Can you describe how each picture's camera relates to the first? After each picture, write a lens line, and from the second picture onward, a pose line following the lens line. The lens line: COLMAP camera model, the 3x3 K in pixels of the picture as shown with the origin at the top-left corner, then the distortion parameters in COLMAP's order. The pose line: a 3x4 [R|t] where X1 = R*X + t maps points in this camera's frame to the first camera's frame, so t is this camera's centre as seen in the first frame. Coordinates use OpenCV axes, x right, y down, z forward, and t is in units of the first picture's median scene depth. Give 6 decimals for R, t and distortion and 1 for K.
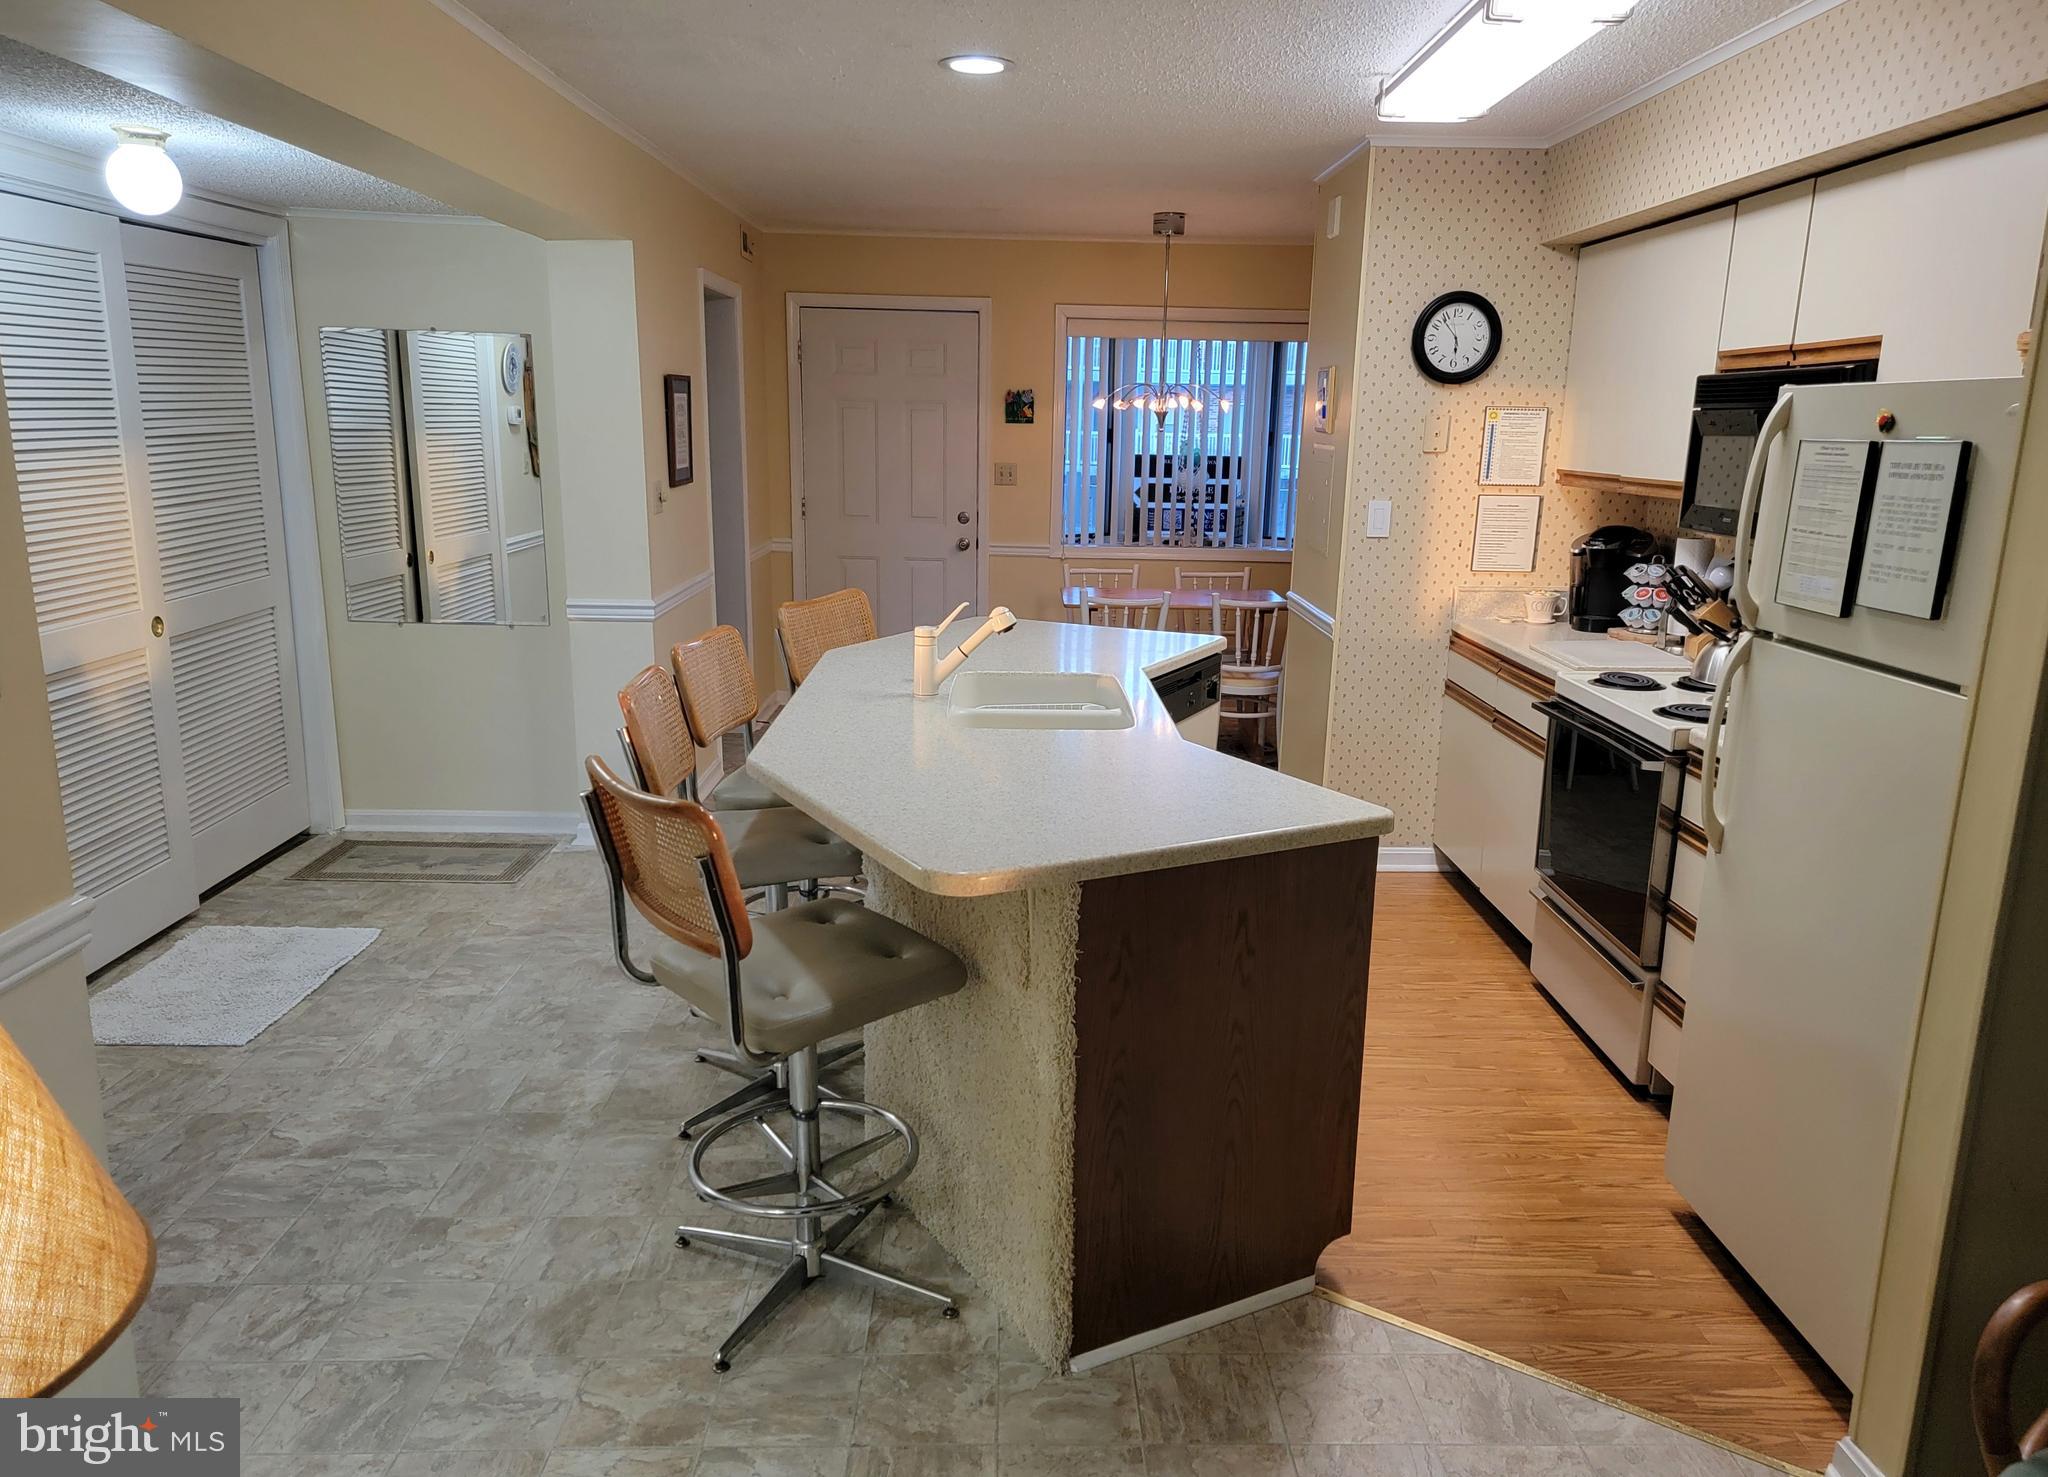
lens RADIAL K [[1468.1, 0, 1034.0], [0, 1468.1, 749.0], [0, 0, 1]] dist [0.043977, -0.010254]
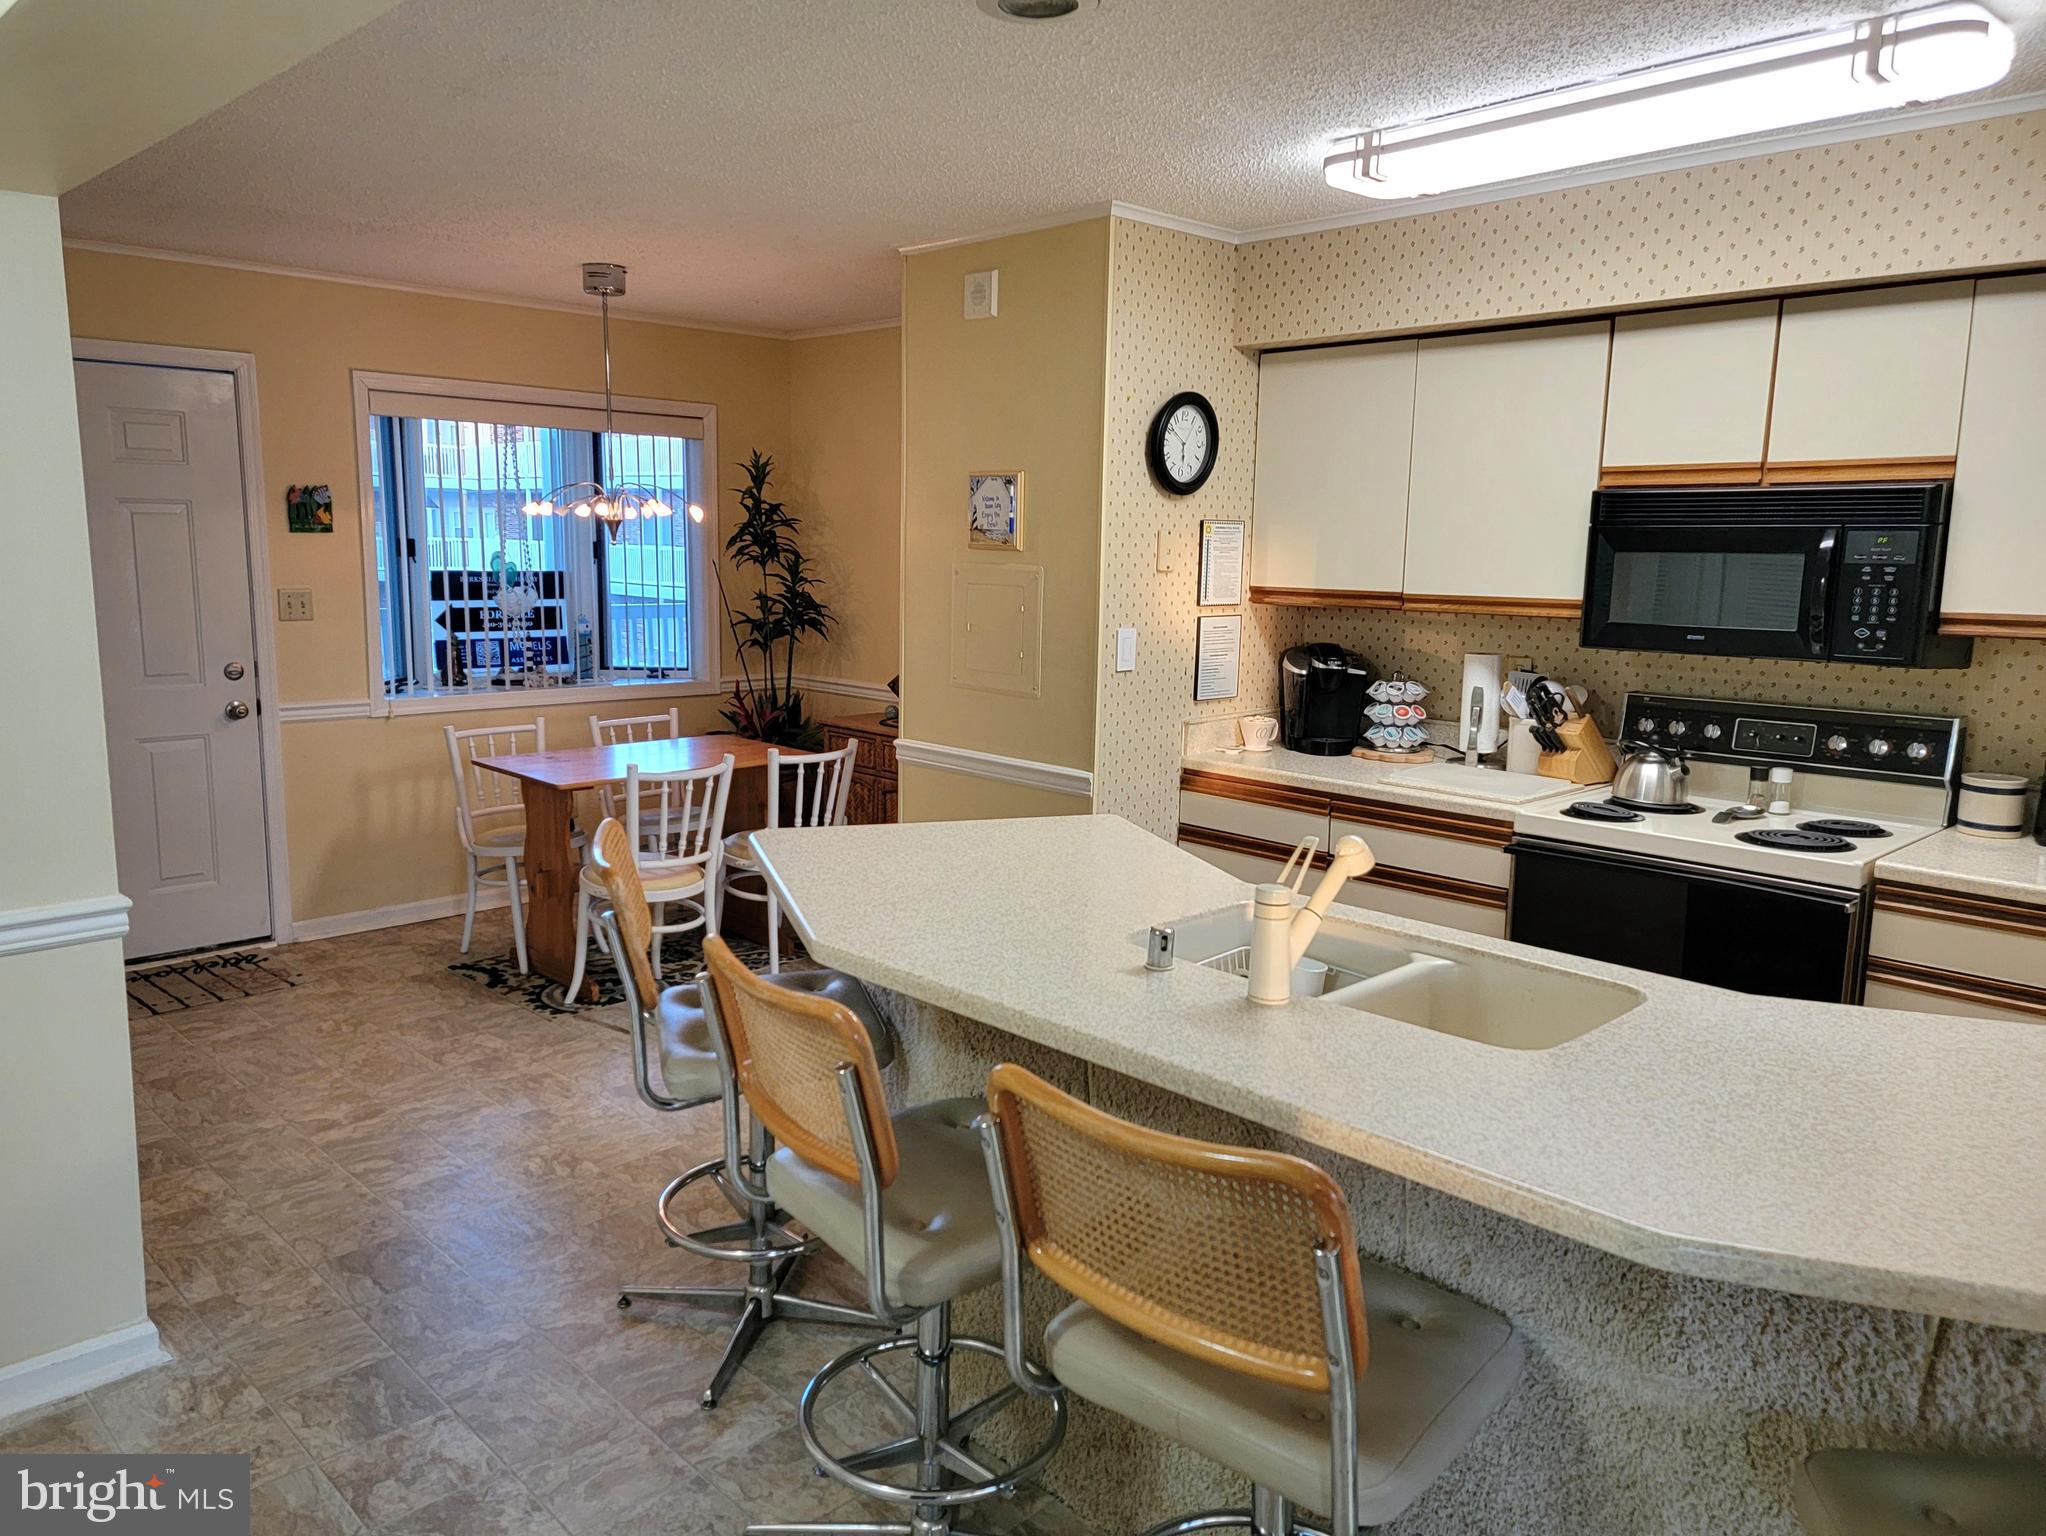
lens RADIAL K [[1435.9, 0, 1007.6], [0, 1435.9, 759.1], [0, 0, 1]] dist [0.071819, -0.040837]
pose [[0.738114, -0.114822, 0.664834, -0.392145], [0.149372, 0.988769, 0.004932, -0.112322], [-0.657933, 0.095668, 0.746975, 0.446255]]
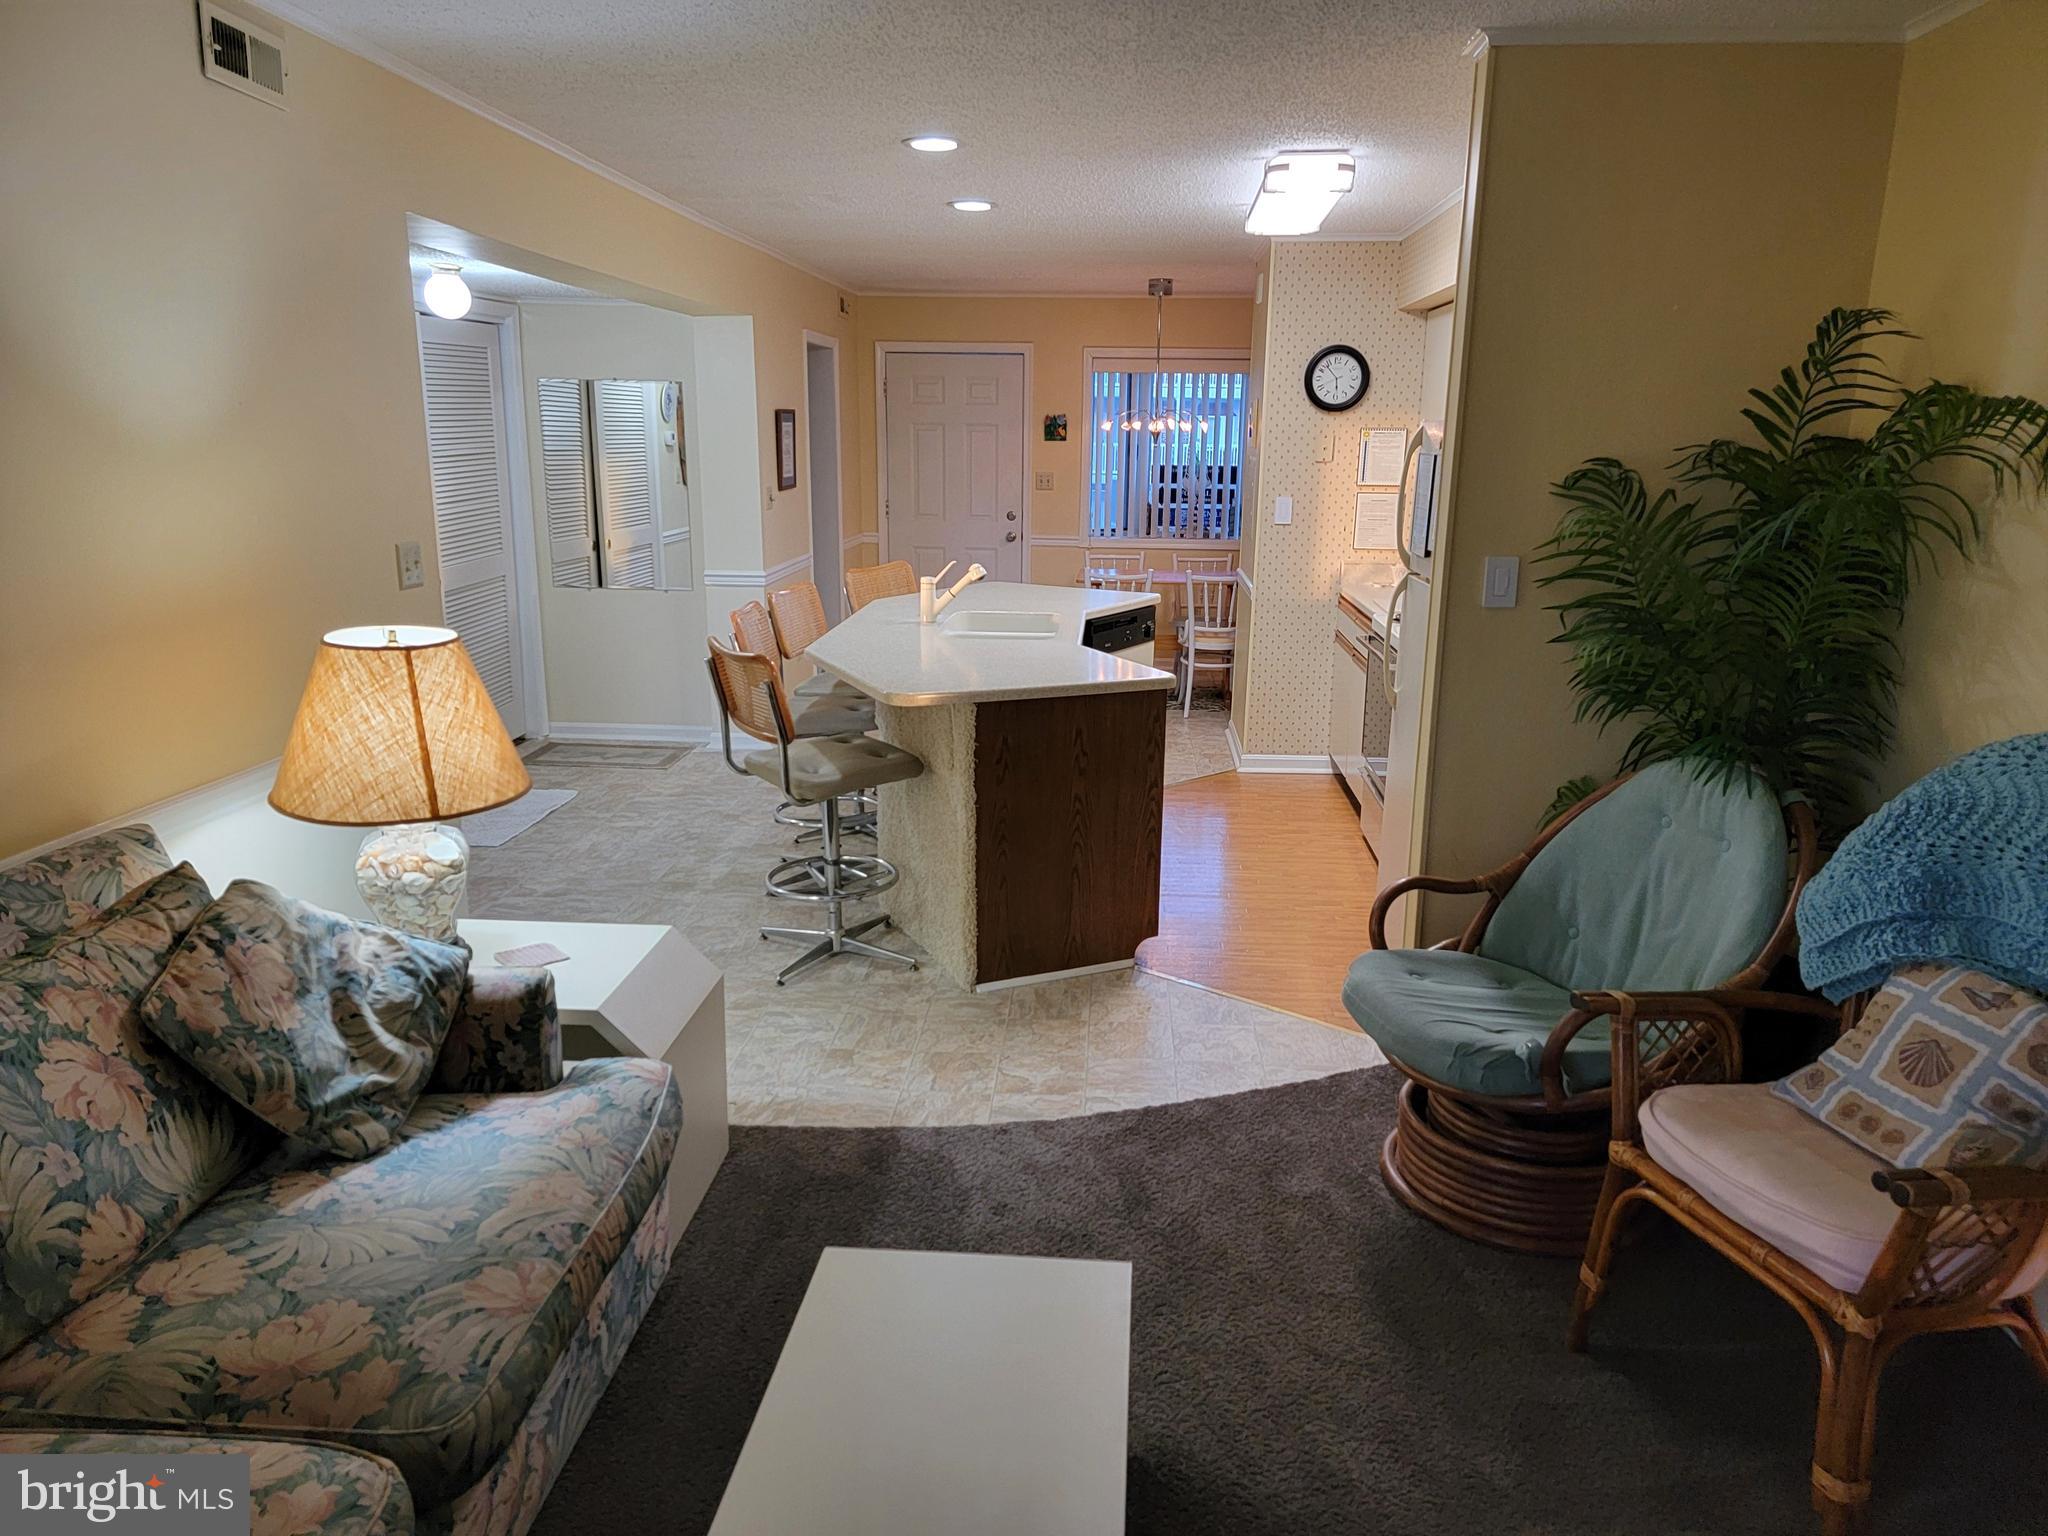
lens RADIAL K [[1437.3, 0, 1027.9], [0, 1437.3, 760.2], [0, 0, 1]] dist [0.071819, -0.040837]
pose [[0.995667, 0.012906, -0.092090, 0.129614], [-0.012678, 0.999915, 0.003058, 0.077239], [0.092121, -0.001877, 0.995746, -0.372076]]
